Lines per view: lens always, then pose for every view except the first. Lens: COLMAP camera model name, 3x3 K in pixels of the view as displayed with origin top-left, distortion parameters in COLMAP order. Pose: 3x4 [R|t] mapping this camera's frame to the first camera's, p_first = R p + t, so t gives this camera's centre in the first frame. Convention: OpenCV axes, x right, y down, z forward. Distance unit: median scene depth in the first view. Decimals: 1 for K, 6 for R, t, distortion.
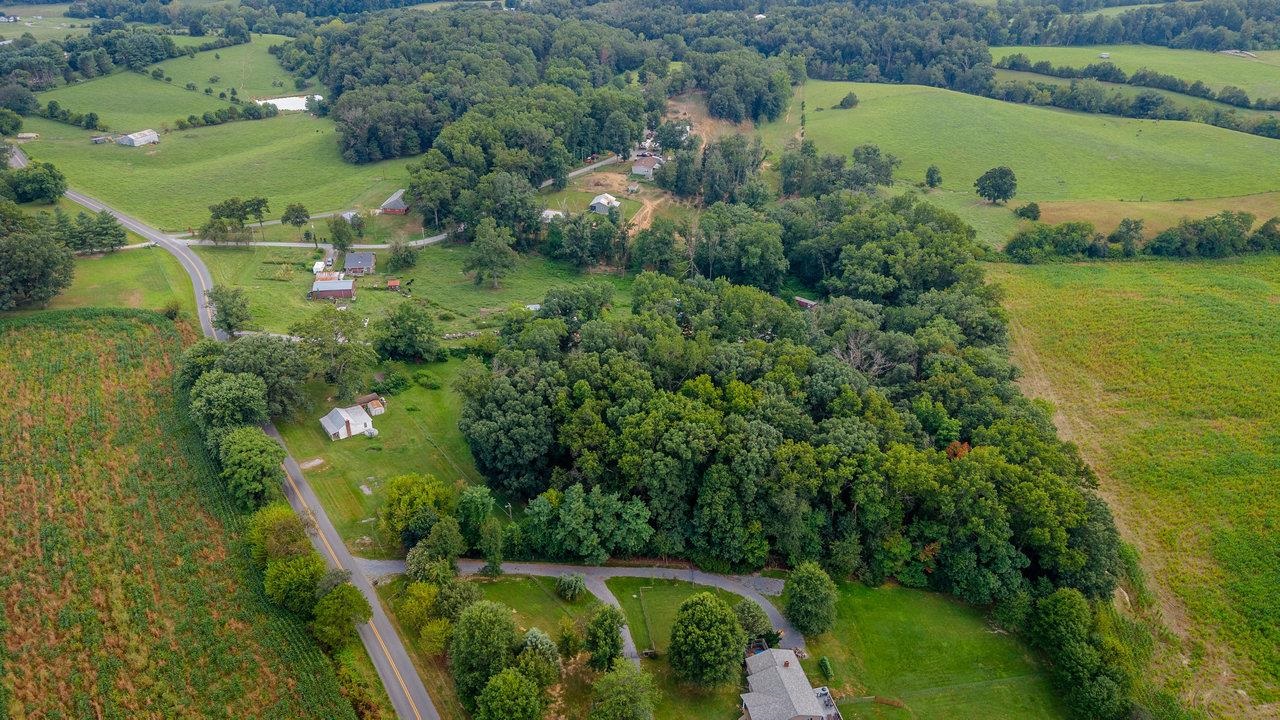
lens RADIAL K [[855.2, 0, 640.0], [0, 855.2, 360.0], [0, 0, 1]] dist [0.018334, -0.015073]
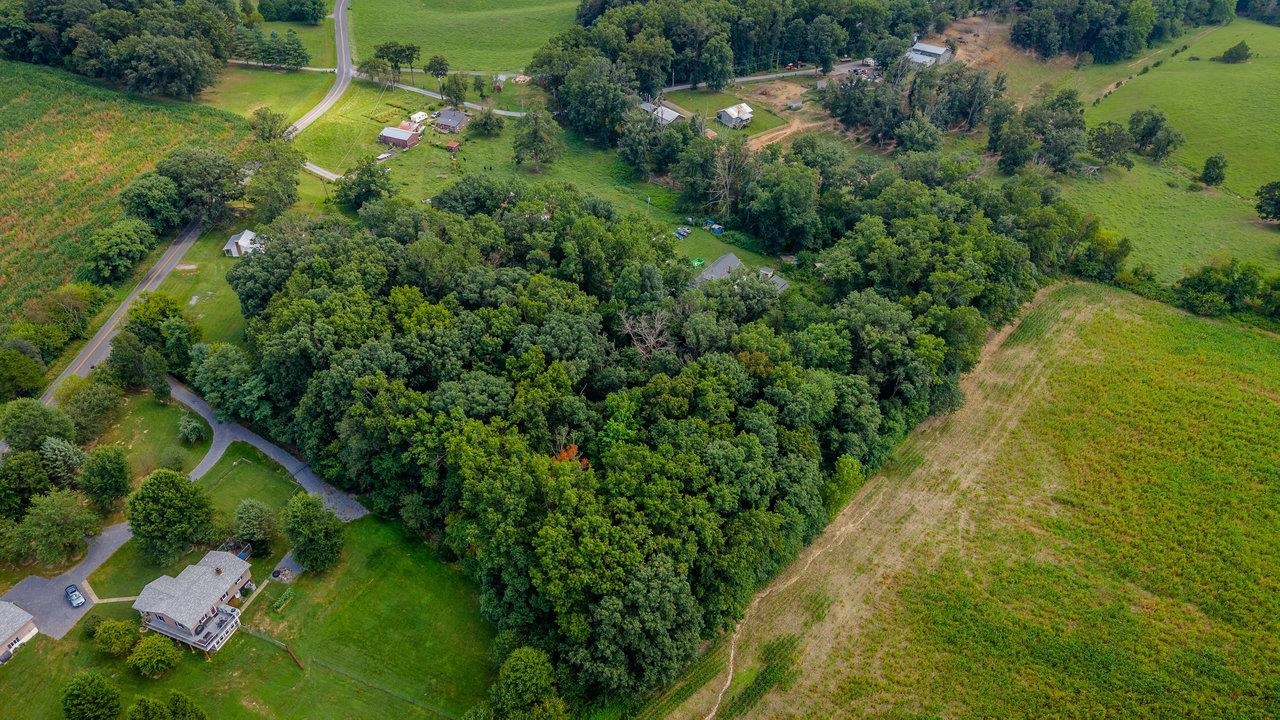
lens RADIAL K [[855.2, 0, 640.0], [0, 855.2, 360.0], [0, 0, 1]] dist [0.018334, -0.015073]
pose [[0.827561, 0.323947, -0.458477, 0.328555], [-0.270614, 0.945753, 0.179778, -0.063457], [0.491845, -0.024707, 0.870332, 0.134465]]
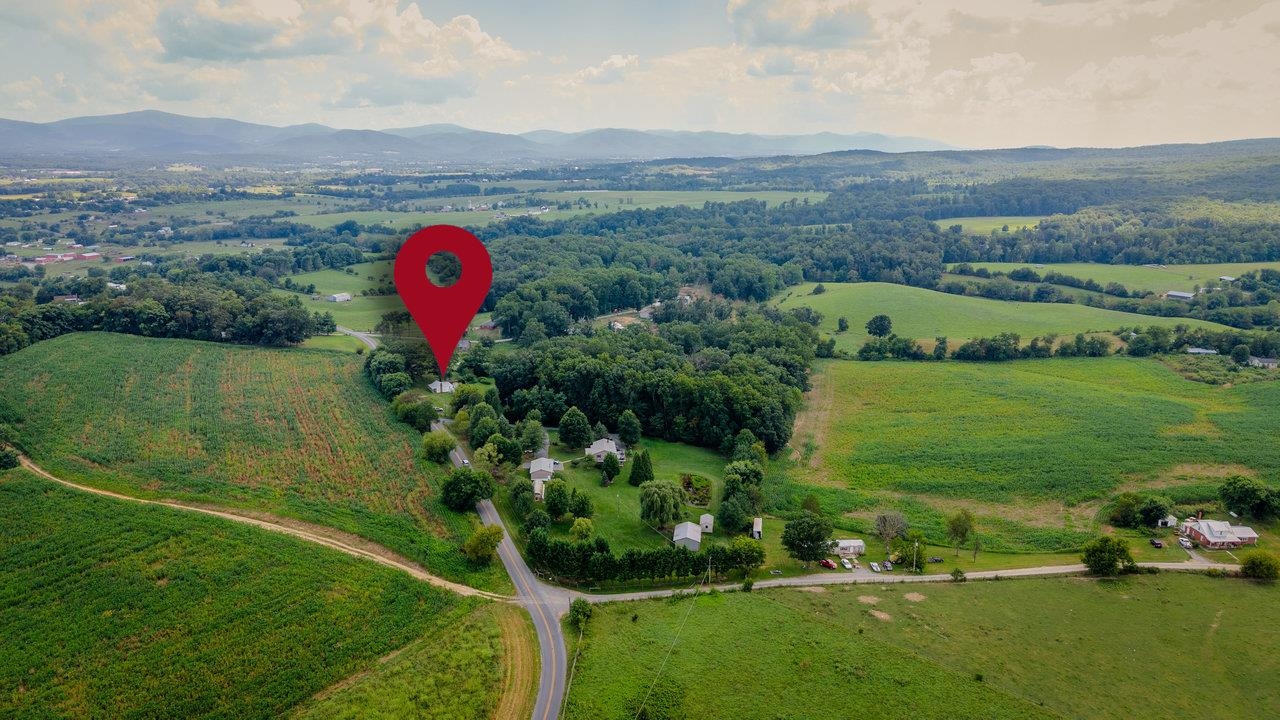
lens RADIAL K [[855.2, 0, 640.0], [0, 855.2, 360.0], [0, 0, 1]] dist [0.018334, -0.015073]
pose [[0.990538, 0.022273, -0.135419, 0.197515], [-0.058127, 0.961953, -0.266960, 0.263579], [0.124321, 0.272306, 0.954146, -0.440583]]
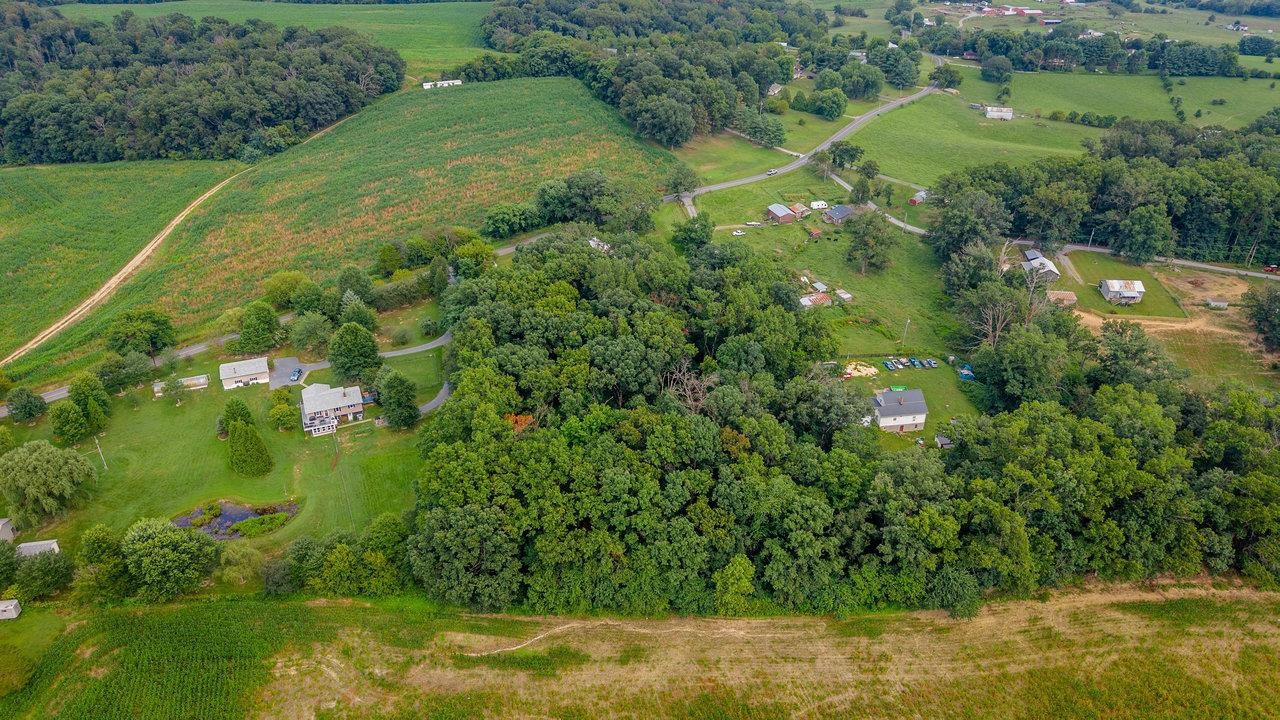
lens RADIAL K [[855.2, 0, 640.0], [0, 855.2, 360.0], [0, 0, 1]] dist [0.018334, -0.015073]
pose [[0.171692, 0.474686, -0.863247, 0.529184], [-0.491285, 0.800779, 0.342624, -0.160187], [0.853909, 0.365275, 0.370693, 0.297726]]
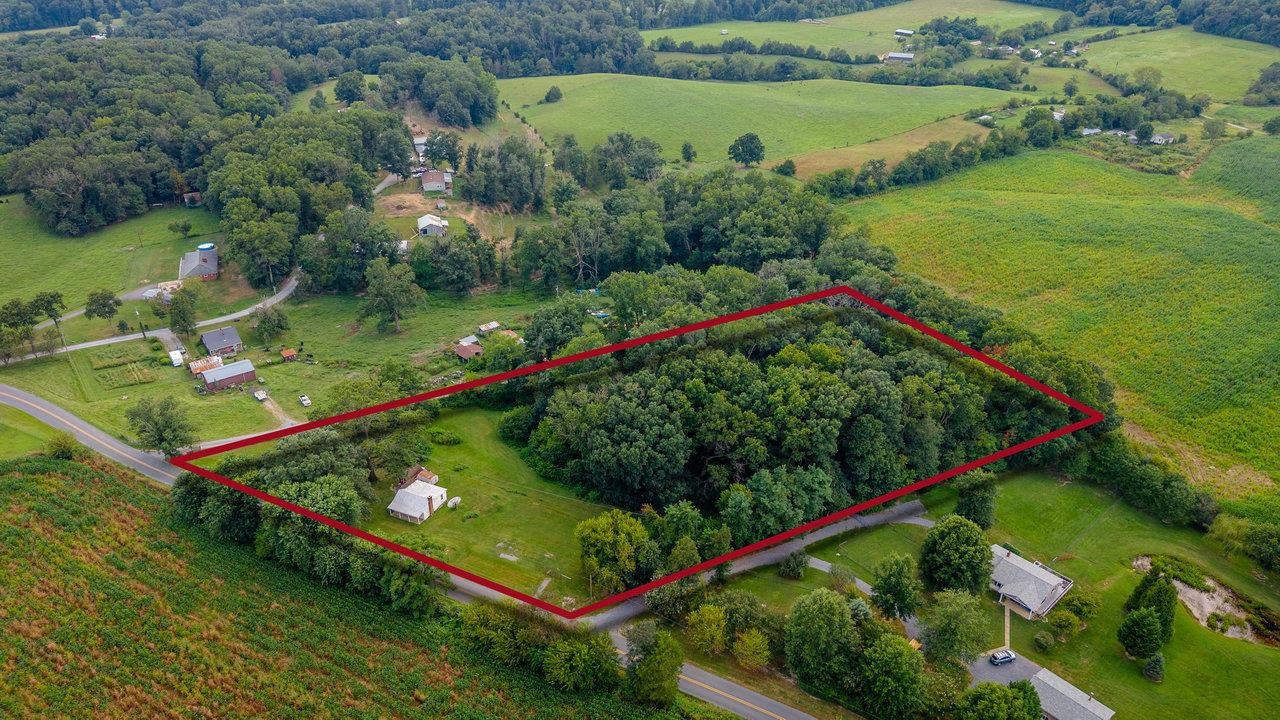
lens RADIAL K [[855.2, 0, 640.0], [0, 855.2, 360.0], [0, 0, 1]] dist [0.018334, -0.015073]
pose [[0.874054, -0.244537, 0.419799, -0.239809], [0.244701, 0.968070, 0.054425, -0.030150], [-0.419704, 0.055155, 0.905984, 0.048194]]
